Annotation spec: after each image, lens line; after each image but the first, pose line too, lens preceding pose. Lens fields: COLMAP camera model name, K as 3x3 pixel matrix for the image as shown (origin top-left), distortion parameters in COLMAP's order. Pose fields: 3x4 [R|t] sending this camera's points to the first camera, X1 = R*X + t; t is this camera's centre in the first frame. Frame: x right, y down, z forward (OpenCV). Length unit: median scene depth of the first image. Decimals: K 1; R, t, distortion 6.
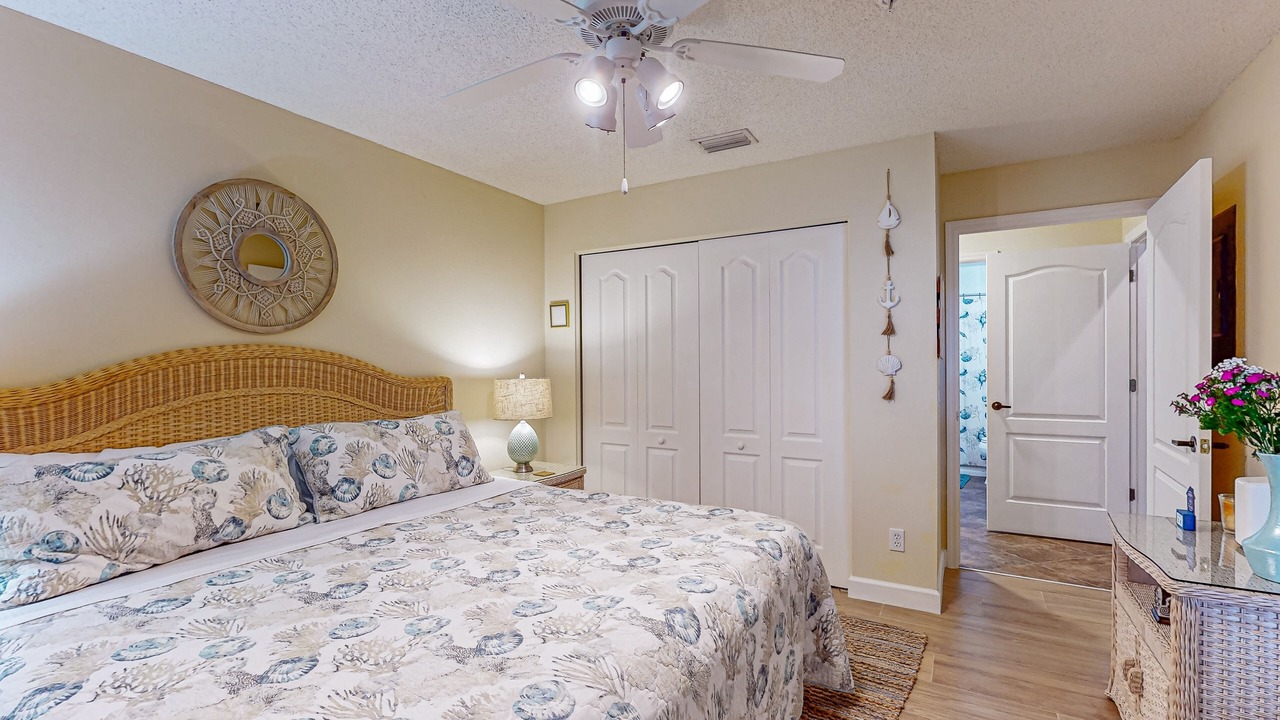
lens RADIAL K [[559.9, 0, 642.4], [0, 559.9, 361.8], [0, 0, 1]] dist [0.000183, 0.000133]
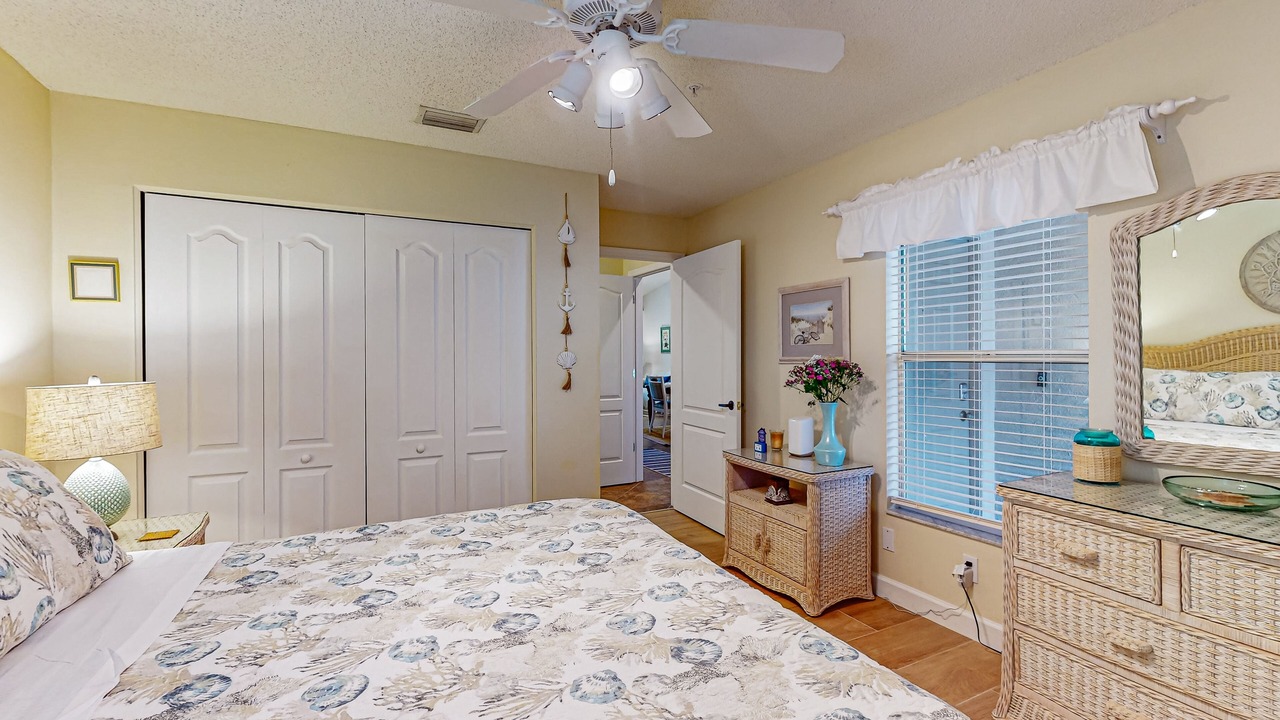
lens RADIAL K [[559.9, 0, 635.8], [0, 559.9, 354.5], [0, 0, 1]] dist [0.000183, 0.000133]
pose [[0.550893, 0.004367, 0.834565, -0.554656], [0.000879, 0.999983, -0.005813, 0.002014], [-0.834576, 0.003936, 0.550879, 0.281009]]
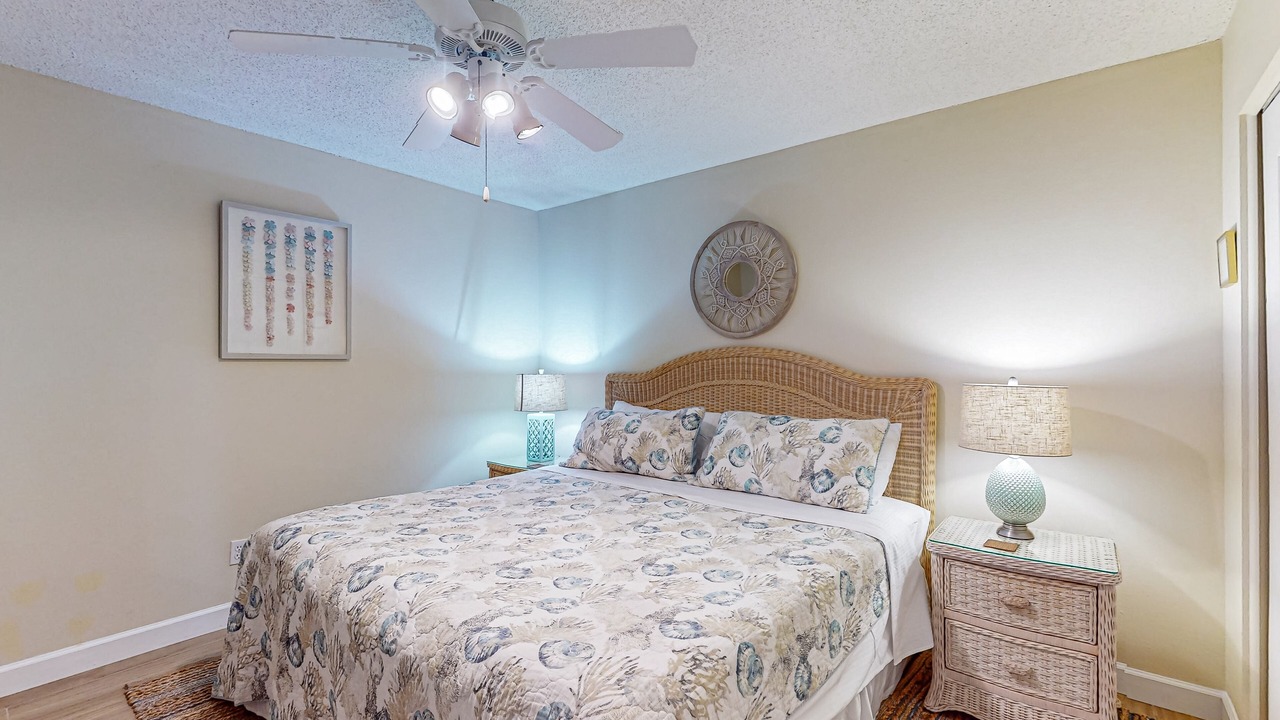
lens RADIAL K [[559.9, 0, 644.2], [0, 559.9, 363.8], [0, 0, 1]] dist [0.000183, 0.000133]
pose [[-0.137936, 0.007086, -0.990416, 0.642955], [0.000834, 0.999975, 0.007038, 0.000051], [0.990441, 0.000145, -0.137938, 0.960291]]
